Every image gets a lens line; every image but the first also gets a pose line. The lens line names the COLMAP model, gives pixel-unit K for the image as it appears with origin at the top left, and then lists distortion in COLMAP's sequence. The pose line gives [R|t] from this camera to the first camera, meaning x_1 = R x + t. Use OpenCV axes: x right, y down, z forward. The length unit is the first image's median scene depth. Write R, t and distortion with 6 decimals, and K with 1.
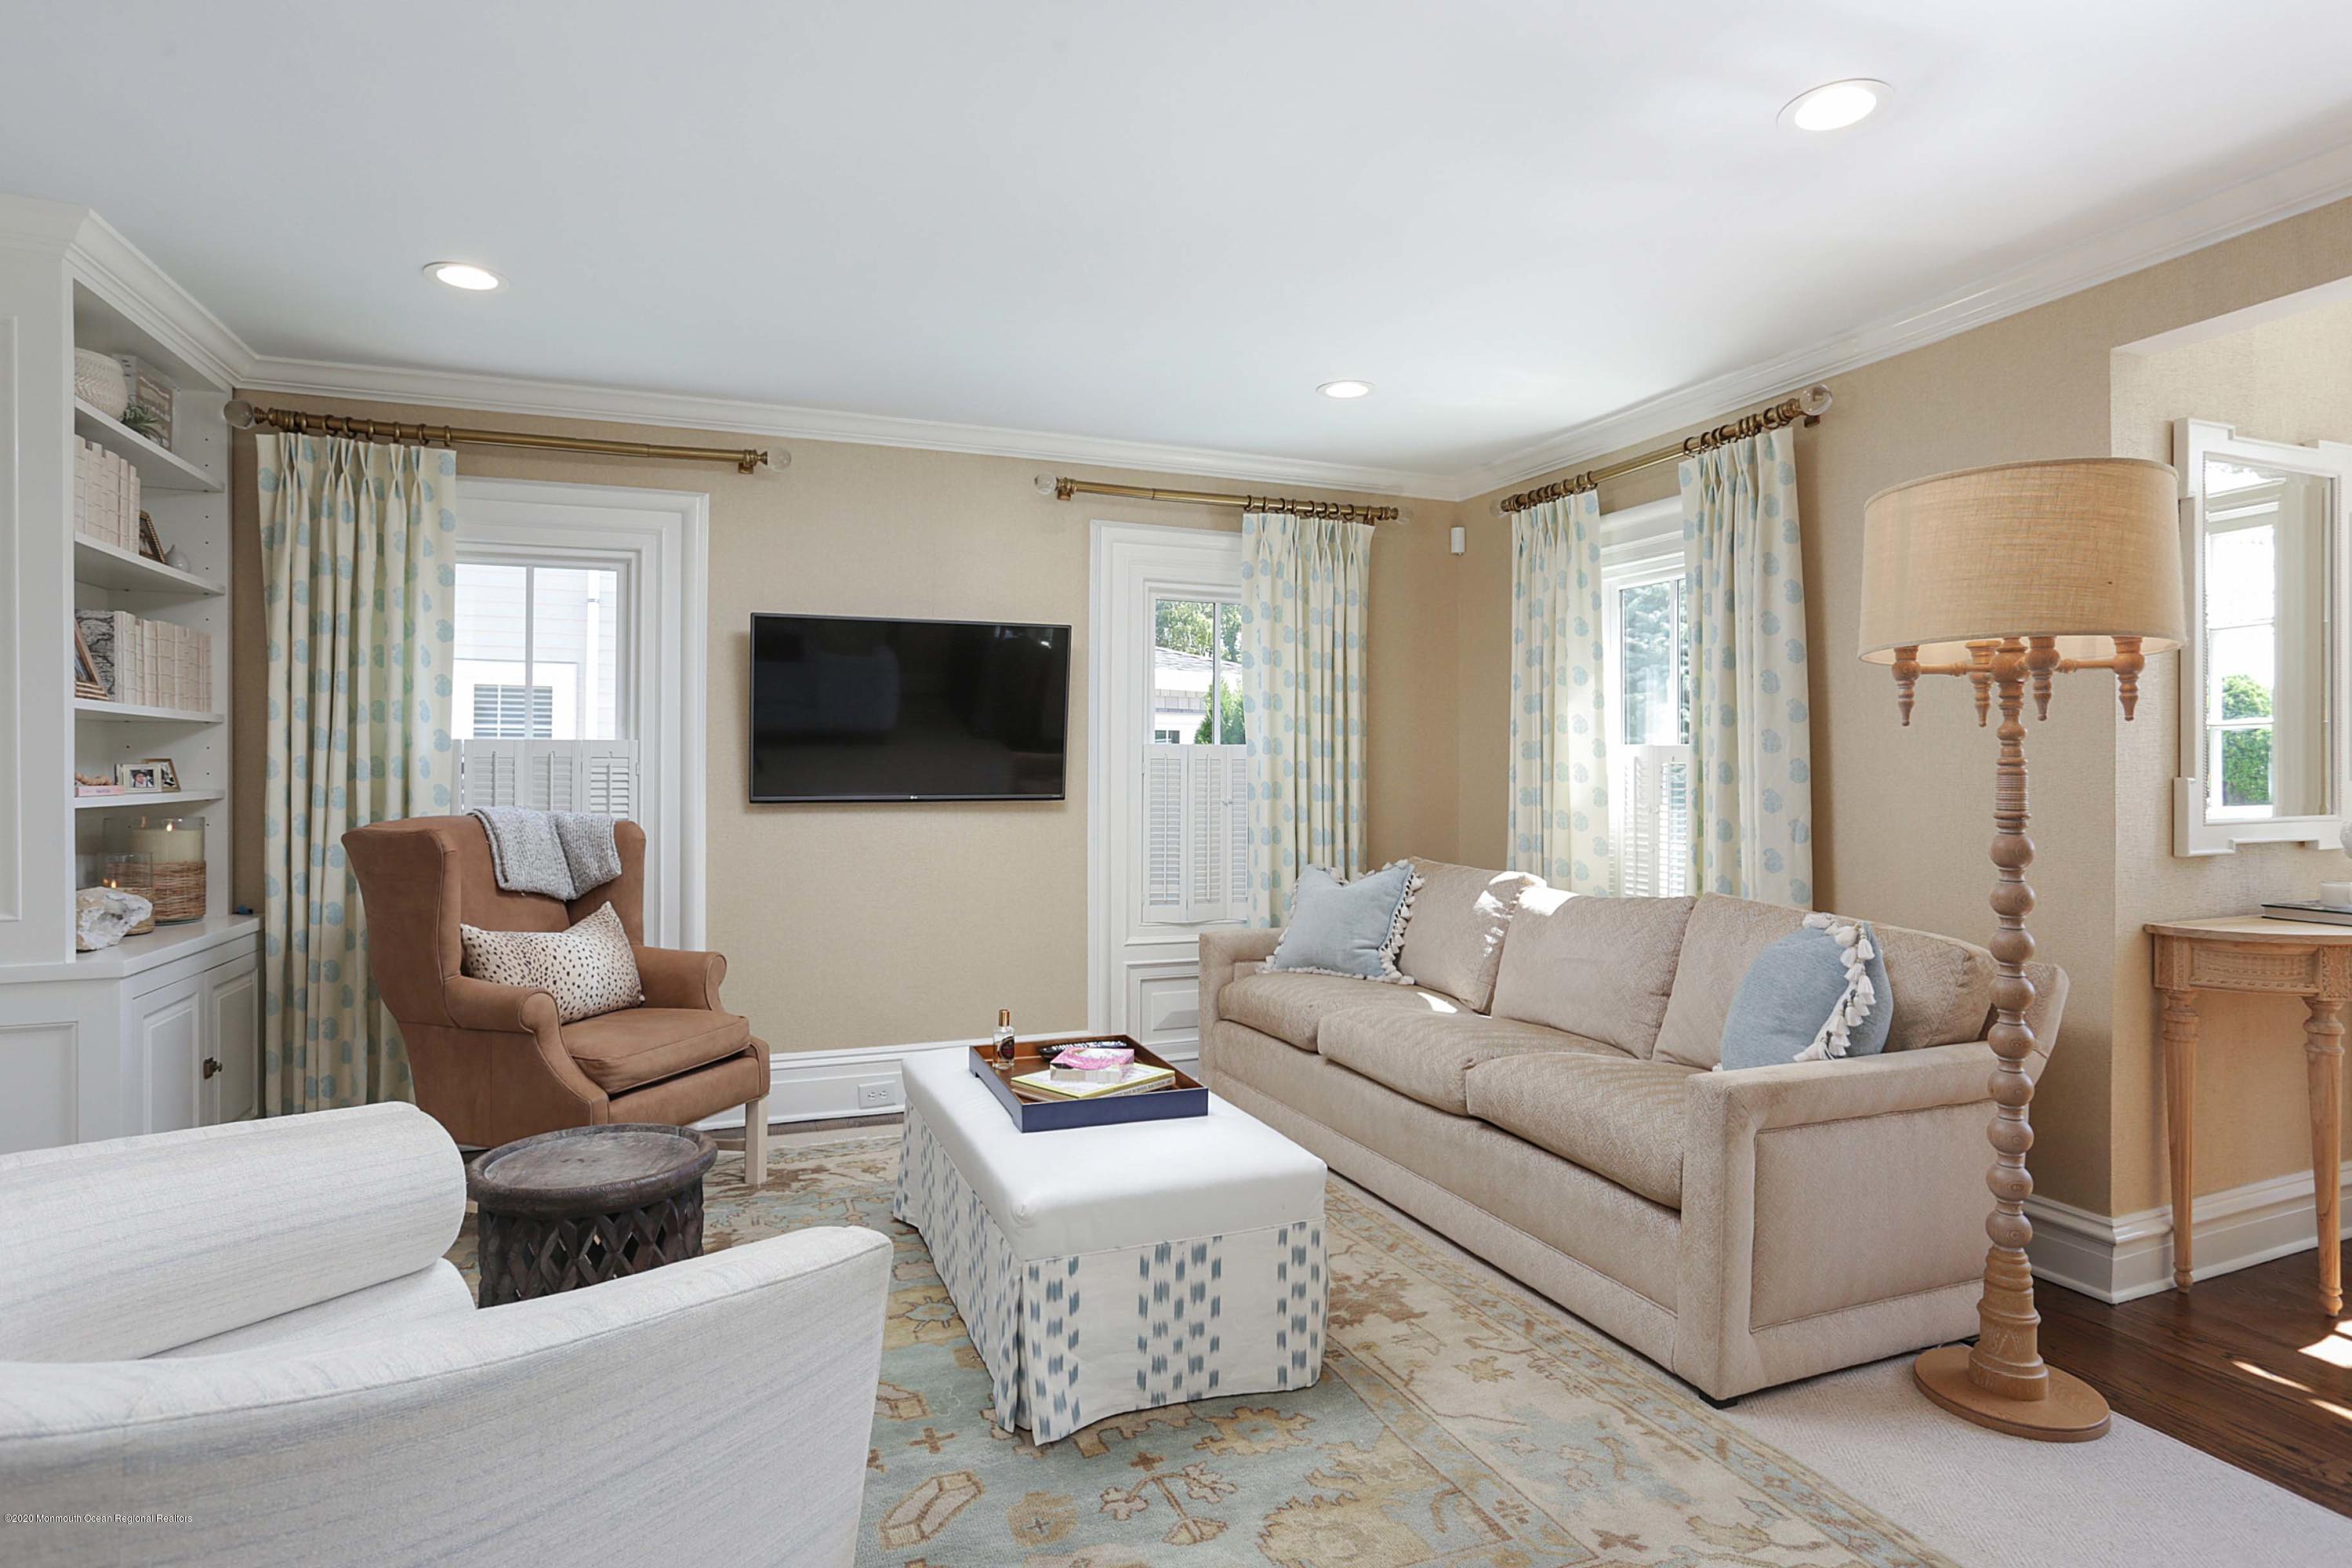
lens RADIAL K [[1198.6, 0, 1183.9], [0, 1198.6, 773.5], [0, 0, 1]] dist [-0.048864, 0.013855]
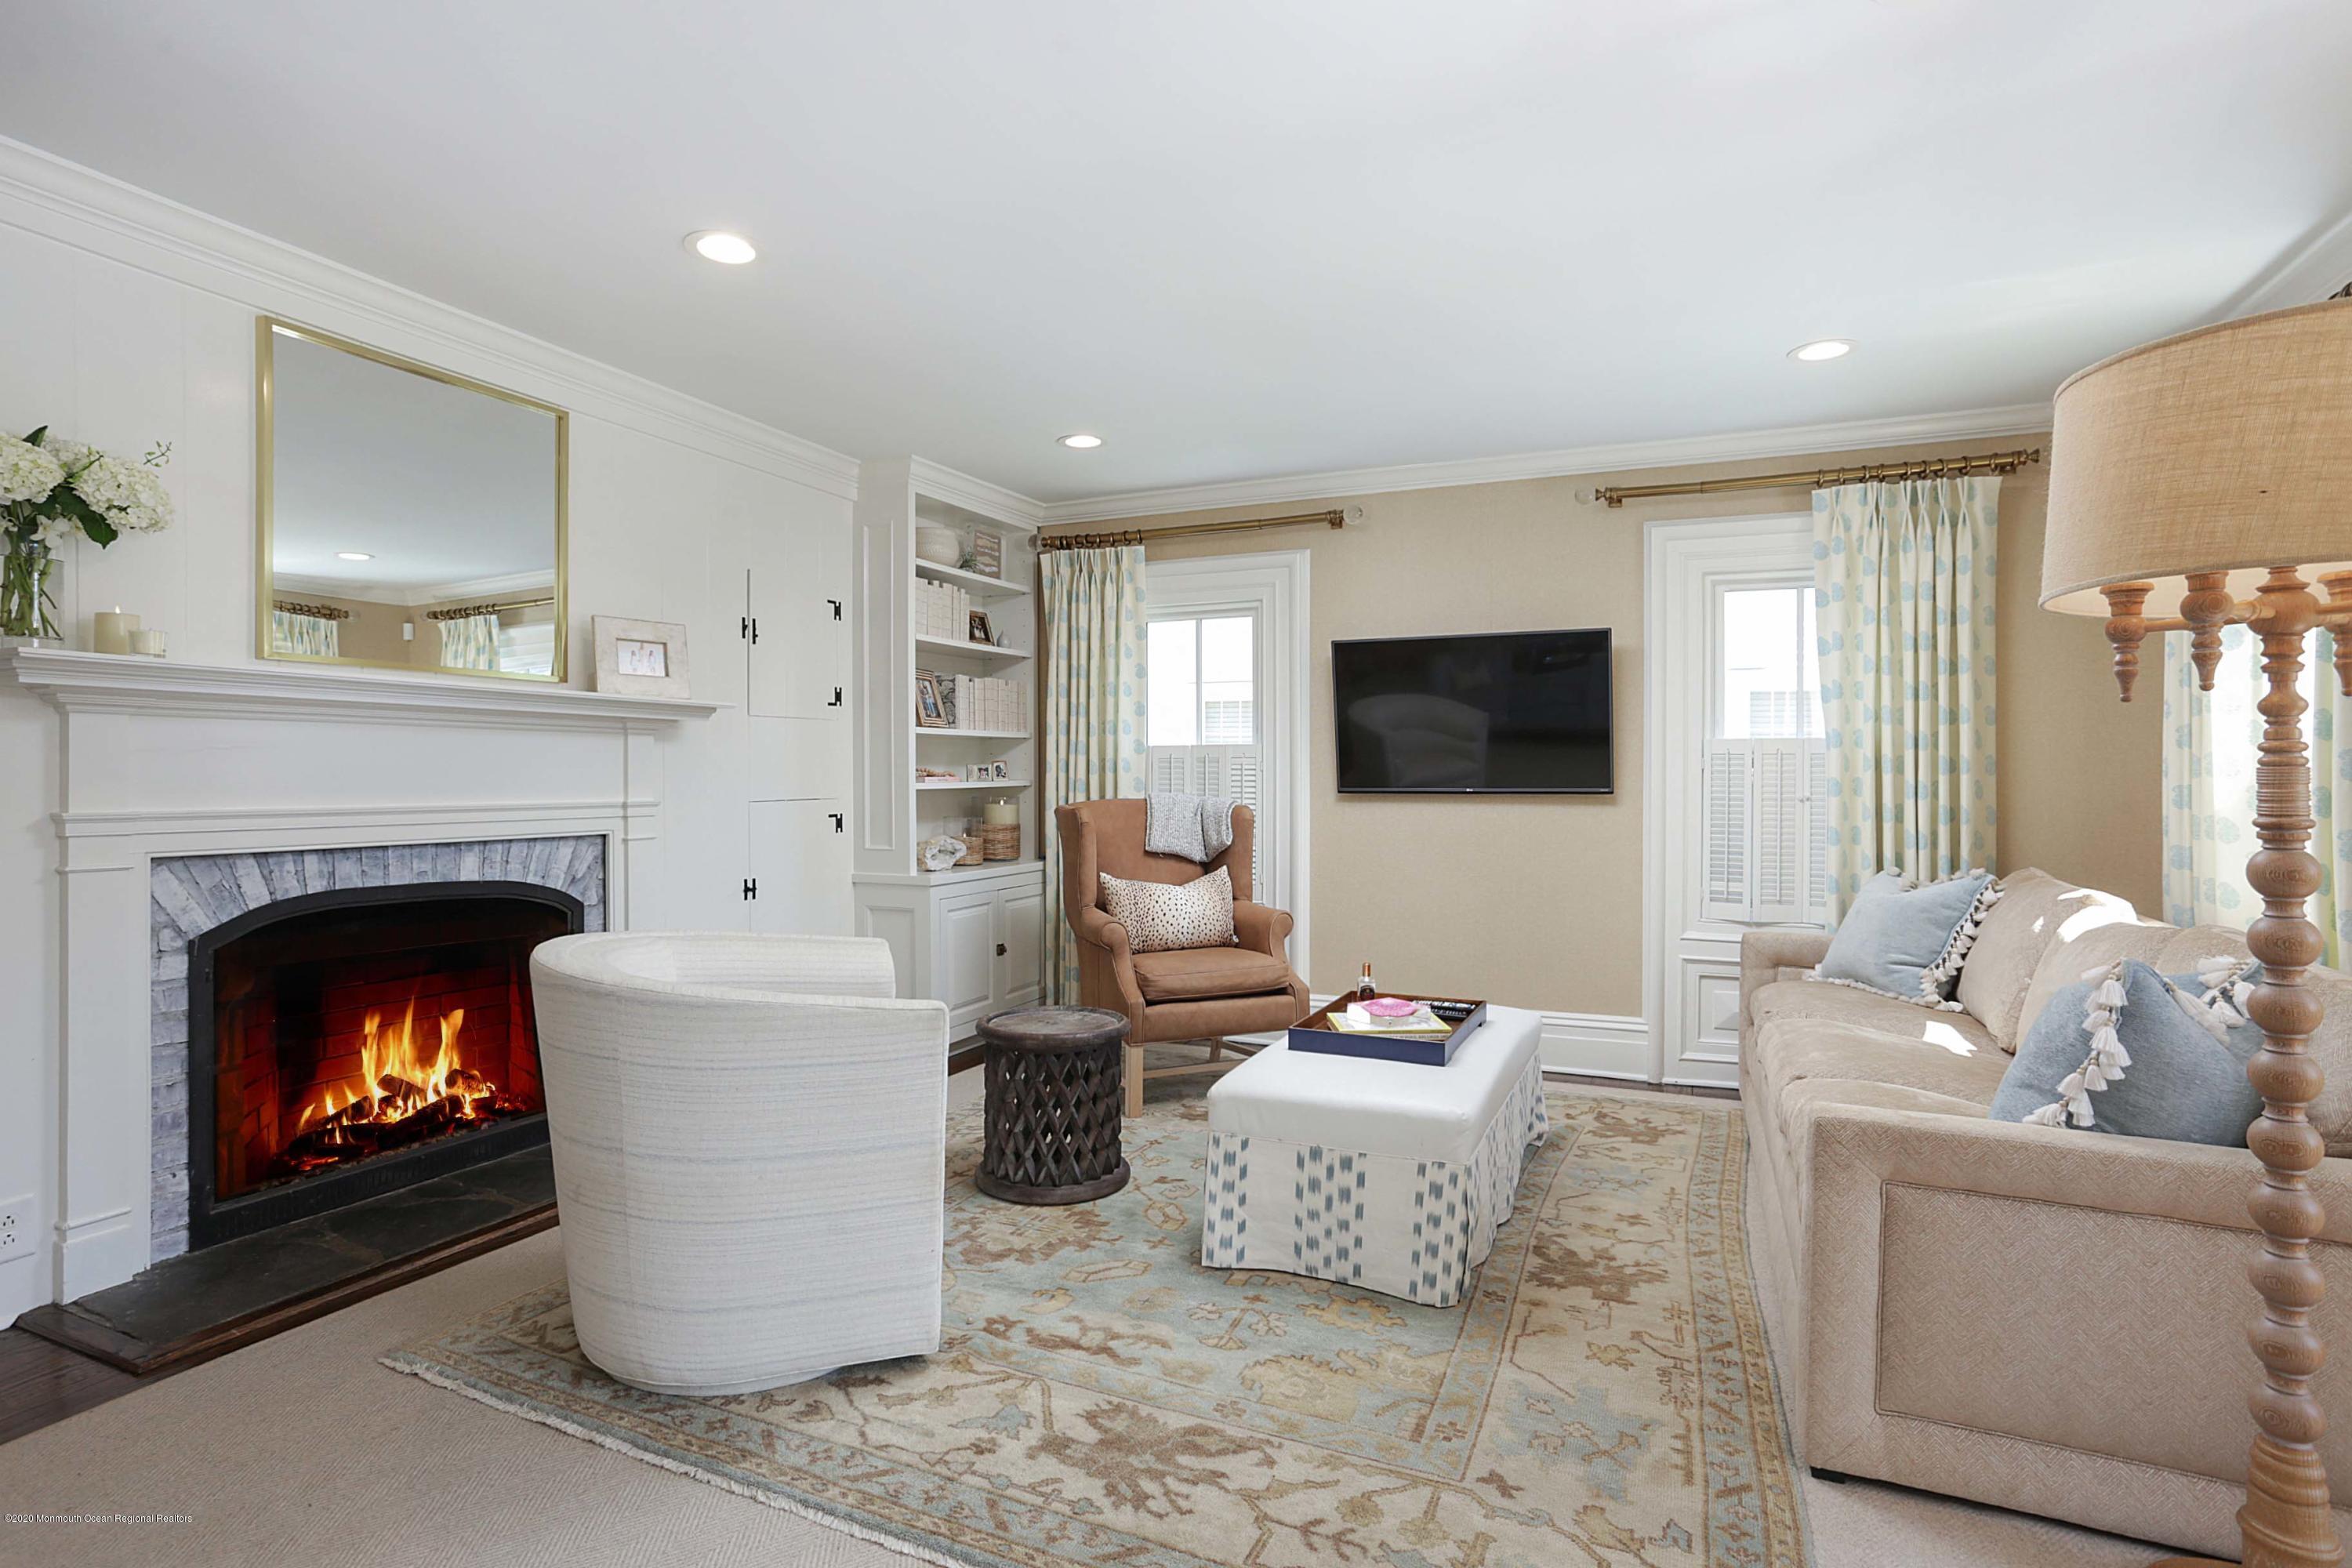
lens RADIAL K [[1156.0, 0, 1183.3], [0, 1156.0, 780.3], [0, 0, 1]] dist [-0.052457, 0.007905]
pose [[0.702900, 0.004751, -0.711273, 0.446970], [0.000590, 0.999973, 0.007262, 0.002825], [0.711288, -0.005524, 0.702879, 0.037619]]
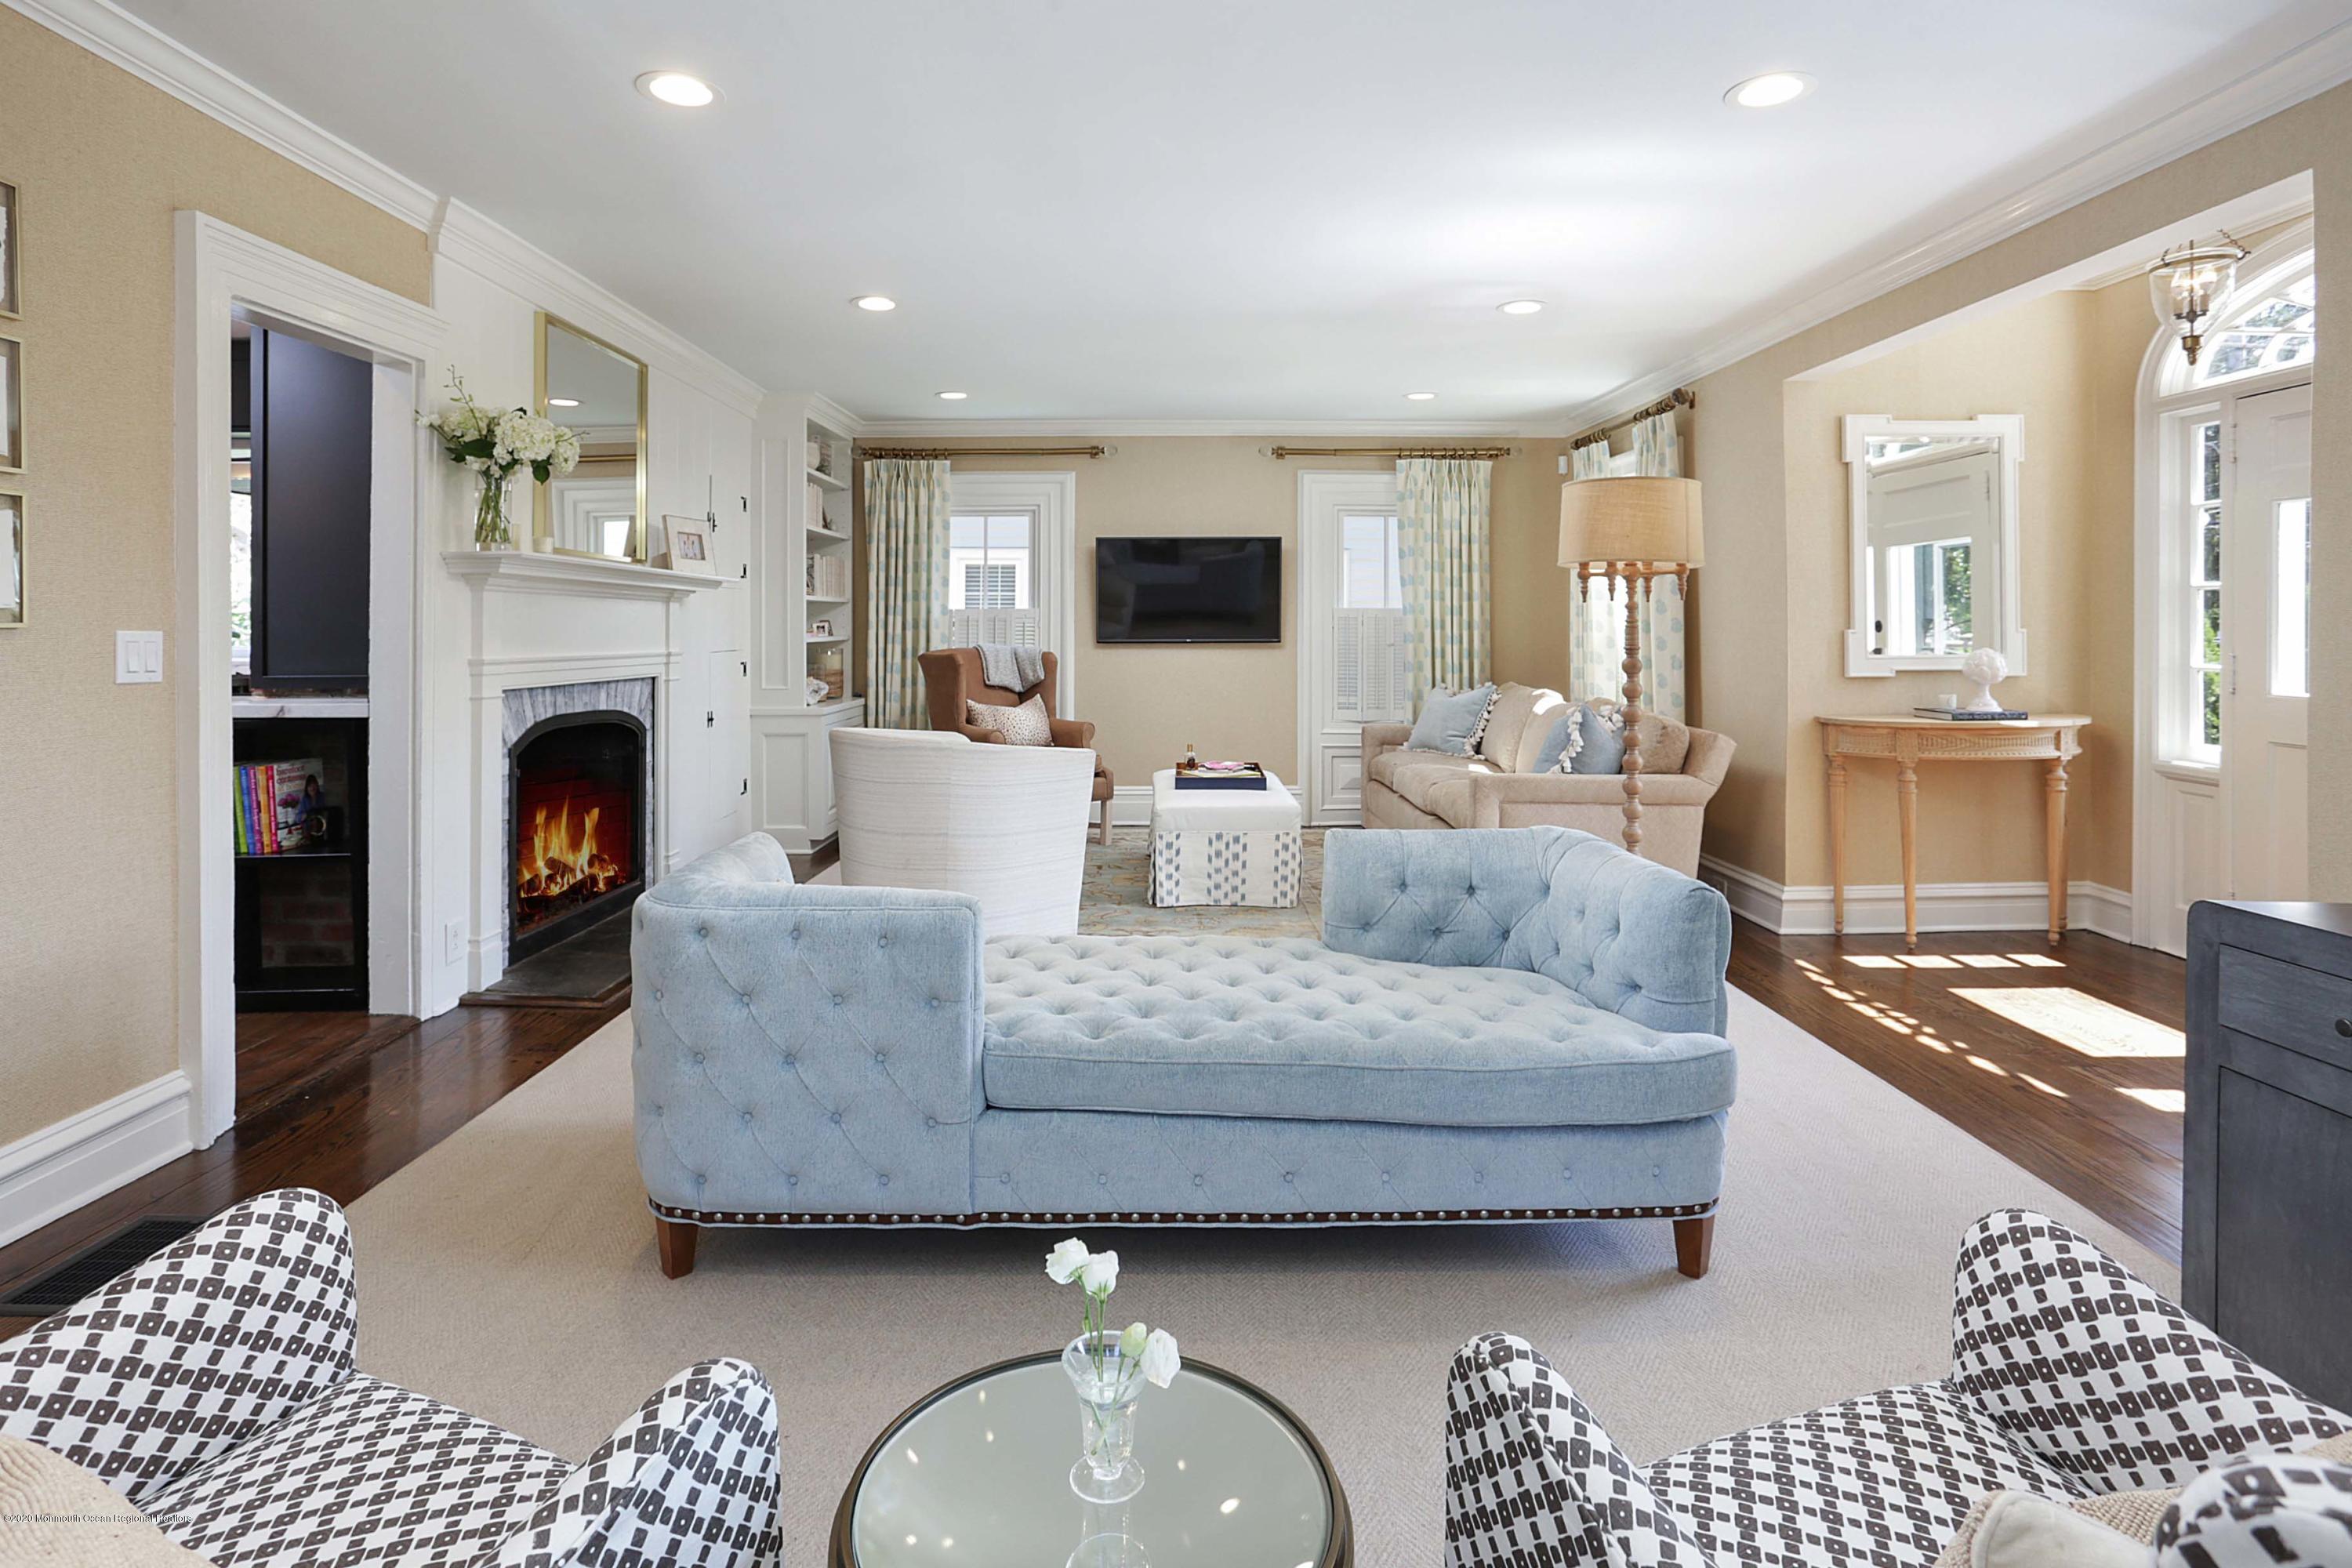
lens RADIAL K [[1150.3, 0, 1187.4], [0, 1150.3, 618.4], [0, 0, 1]] dist [-0.034840, -0.000463]
pose [[0.935901, -0.004507, -0.352234, 0.428702], [0.002181, 0.999973, -0.006998, -0.001379], [0.352256, 0.005781, 0.935886, -0.664249]]
